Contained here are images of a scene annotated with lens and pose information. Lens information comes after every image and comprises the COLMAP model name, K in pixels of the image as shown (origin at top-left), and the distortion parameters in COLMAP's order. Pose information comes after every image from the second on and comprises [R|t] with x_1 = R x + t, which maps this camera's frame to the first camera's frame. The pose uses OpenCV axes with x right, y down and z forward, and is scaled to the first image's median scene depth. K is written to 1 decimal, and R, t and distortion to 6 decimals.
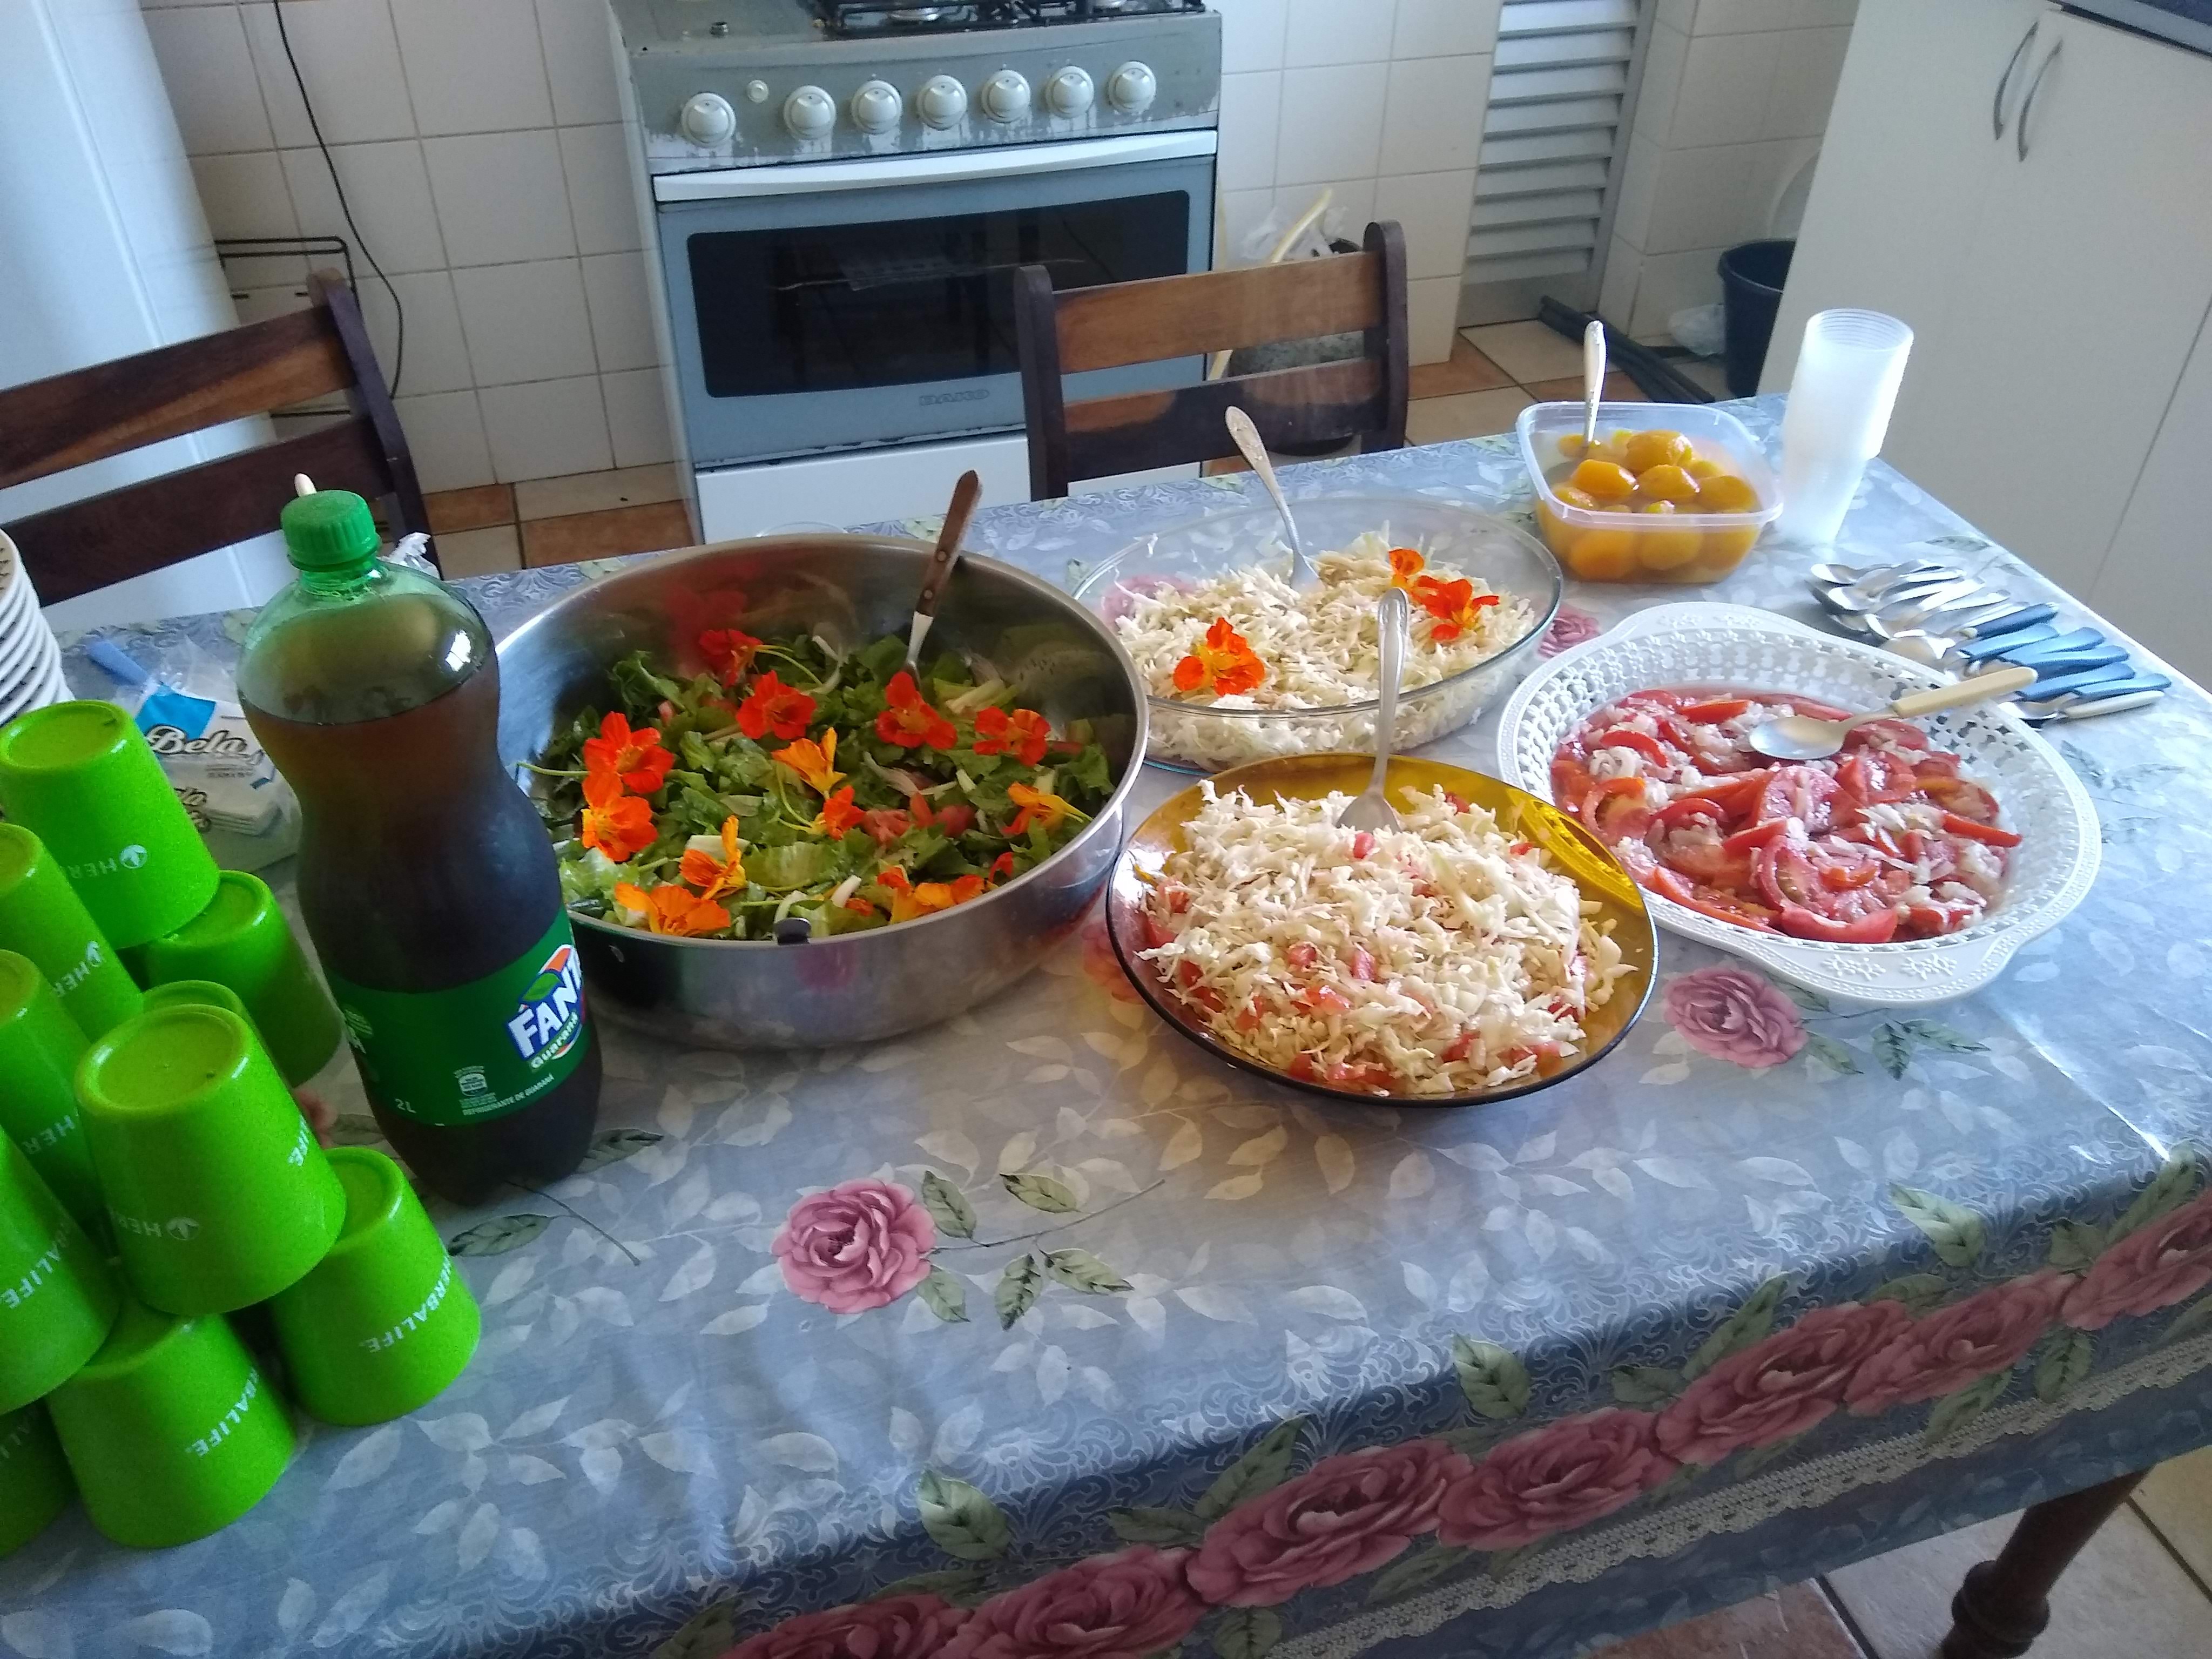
lens RADIAL K [[1762.1, 0, 1098.4], [0, 1762.1, 832.7], [0, 0, 1]] dist [-0.003704, -0.001527]
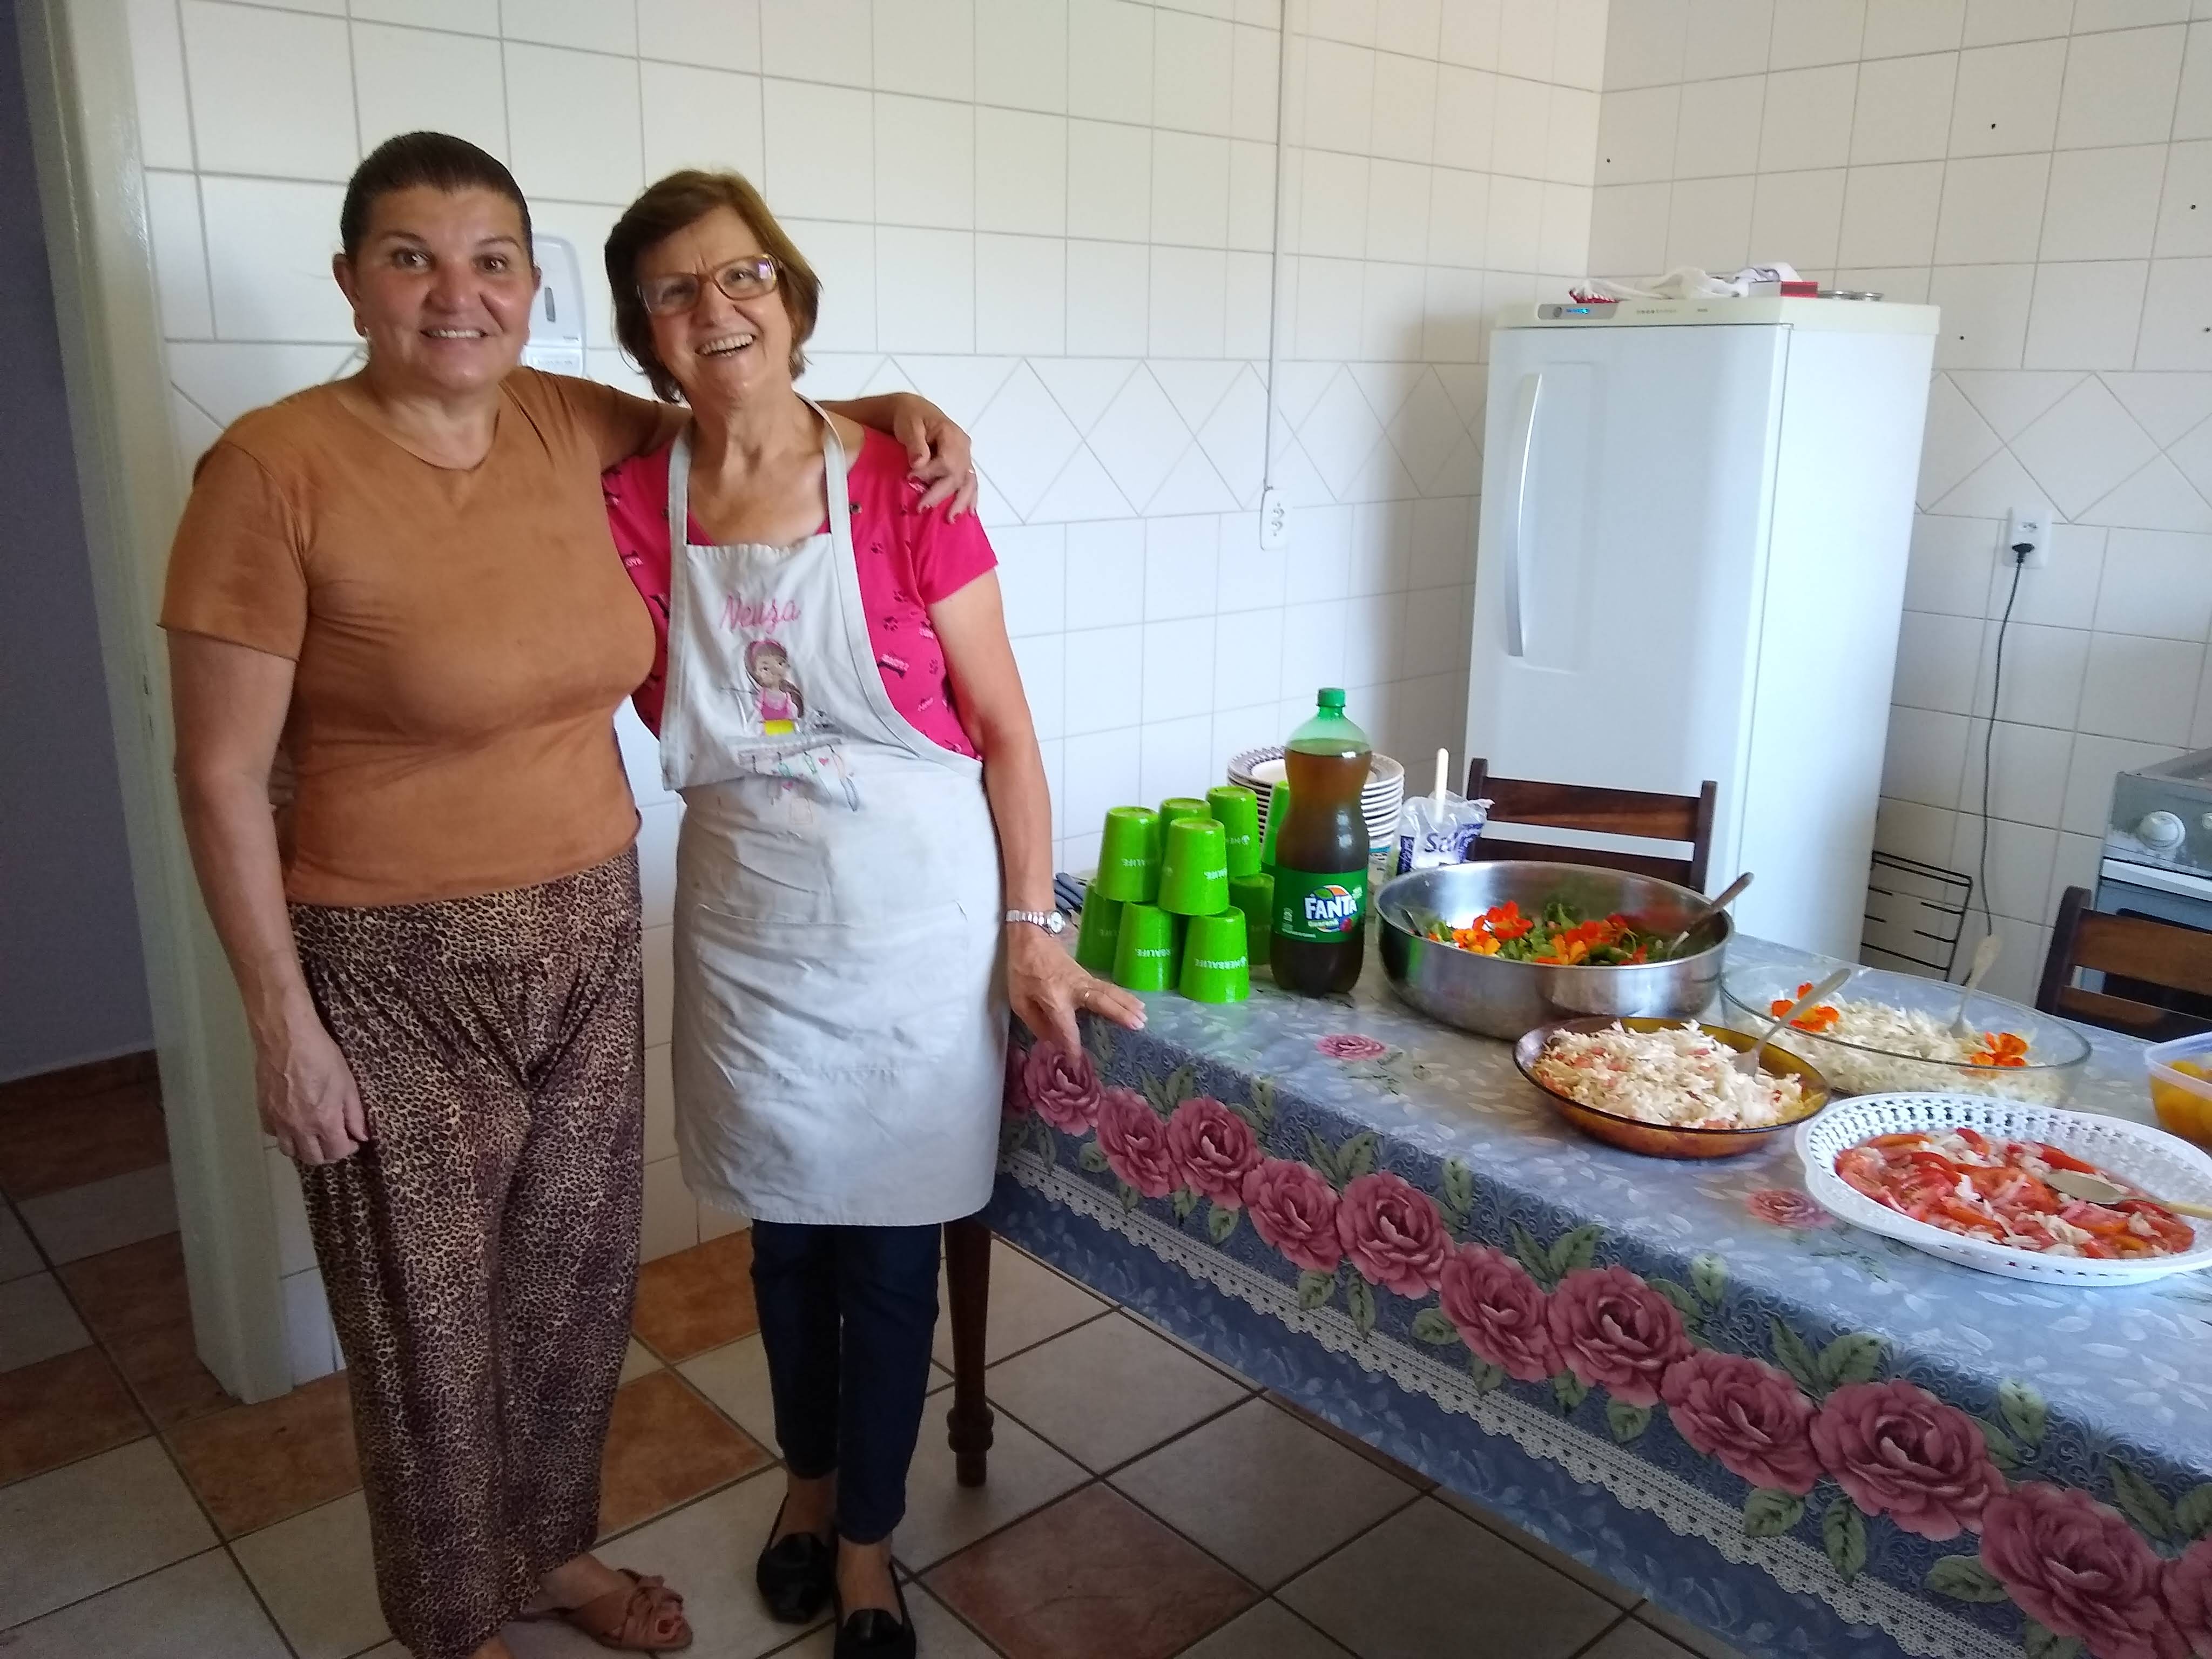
lens RADIAL K [[1762.1, 0, 1098.4], [0, 1762.1, 832.7], [0, 0, 1]] dist [-0.003704, -0.001527]
pose [[0.392964, 0.222263, -0.892288, 1.528751], [-0.577081, 0.815086, -0.051114, 0.282558], [0.715931, 0.535009, 0.448563, -0.354153]]
